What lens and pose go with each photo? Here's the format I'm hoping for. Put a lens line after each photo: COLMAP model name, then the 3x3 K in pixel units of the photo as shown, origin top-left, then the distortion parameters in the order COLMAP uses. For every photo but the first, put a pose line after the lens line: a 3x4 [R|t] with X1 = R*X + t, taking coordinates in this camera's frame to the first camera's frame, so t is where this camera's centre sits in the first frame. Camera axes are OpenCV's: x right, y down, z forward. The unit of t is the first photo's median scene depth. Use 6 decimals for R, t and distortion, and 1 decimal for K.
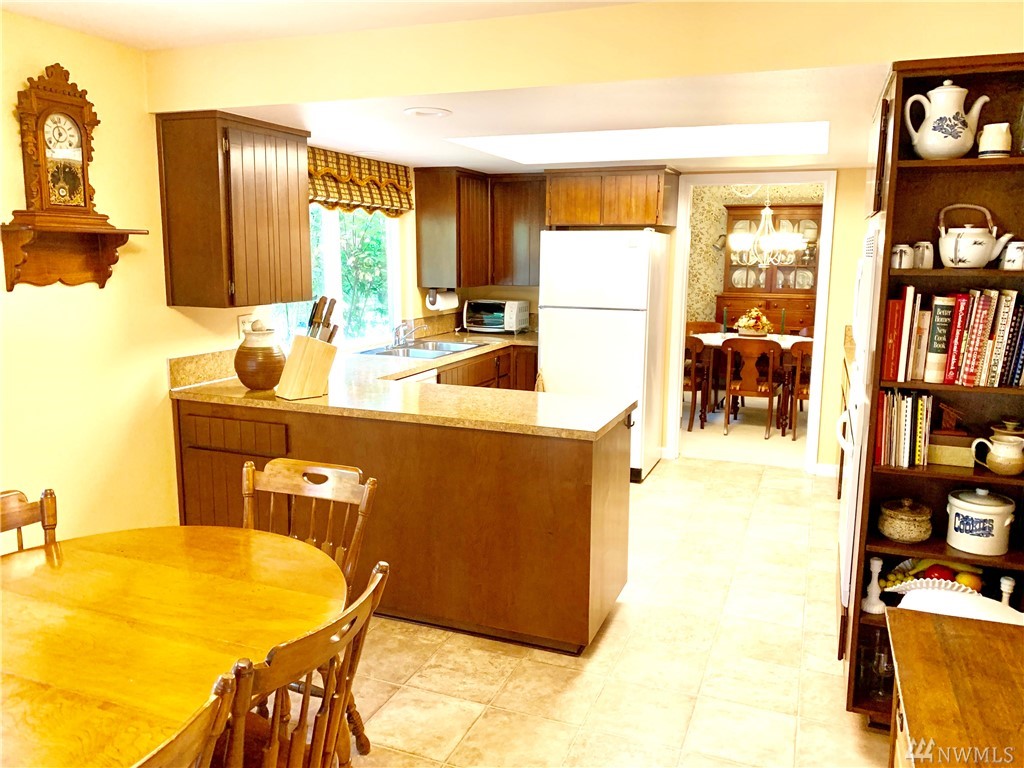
lens RADIAL K [[782.6, 0, 519.1], [0, 782.6, 387.1], [0, 0, 1]] dist [0.017498, -0.011368]
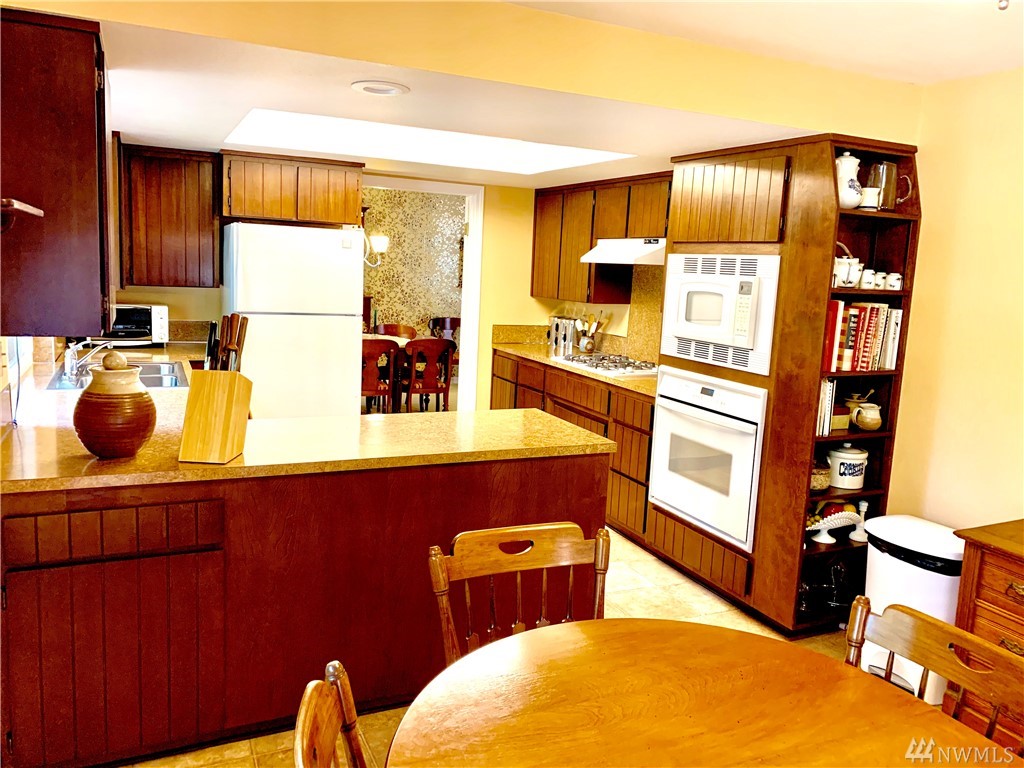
lens RADIAL K [[782.6, 0, 520.2], [0, 782.6, 380.5], [0, 0, 1]] dist [0.017498, -0.011368]
pose [[0.693585, -0.084258, 0.715430, -0.832475], [0.081733, 0.995927, 0.038056, -0.085454], [-0.715723, 0.032079, 0.697647, 0.439757]]
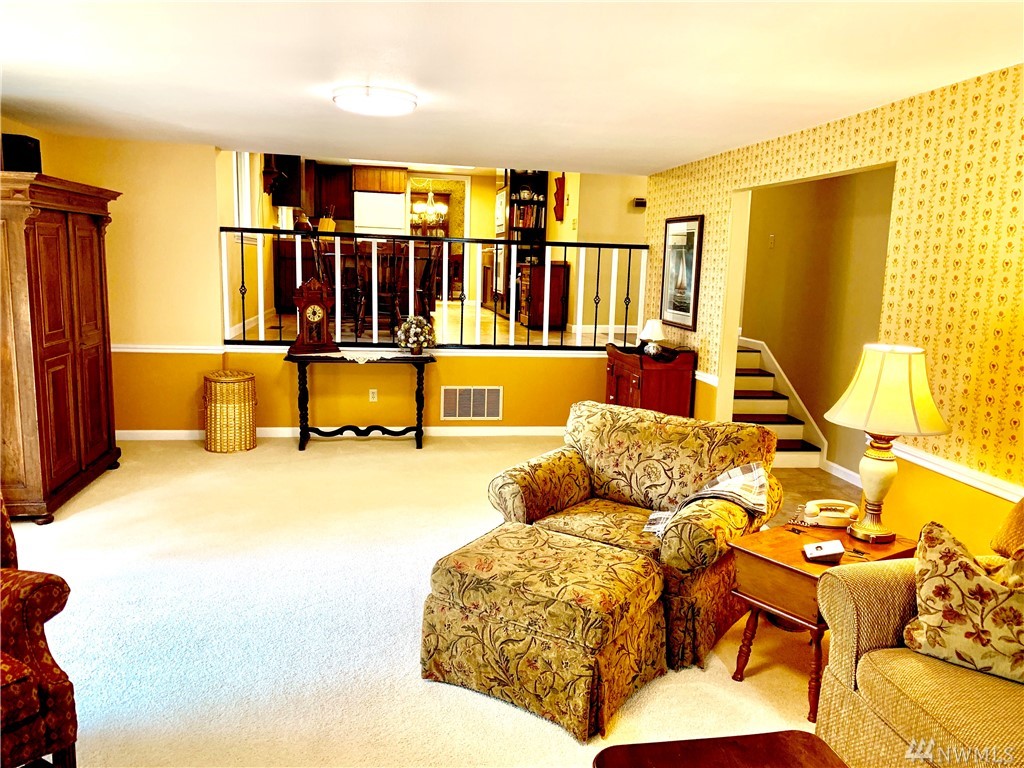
lens RADIAL K [[782.6, 0, 514.6], [0, 782.6, 386.1], [0, 0, 1]] dist [0.017498, -0.011368]
pose [[0.862686, -0.057492, 0.502462, -1.613981], [0.058542, 0.998191, 0.013702, 0.764649], [-0.502341, 0.017594, 0.864491, -2.522068]]
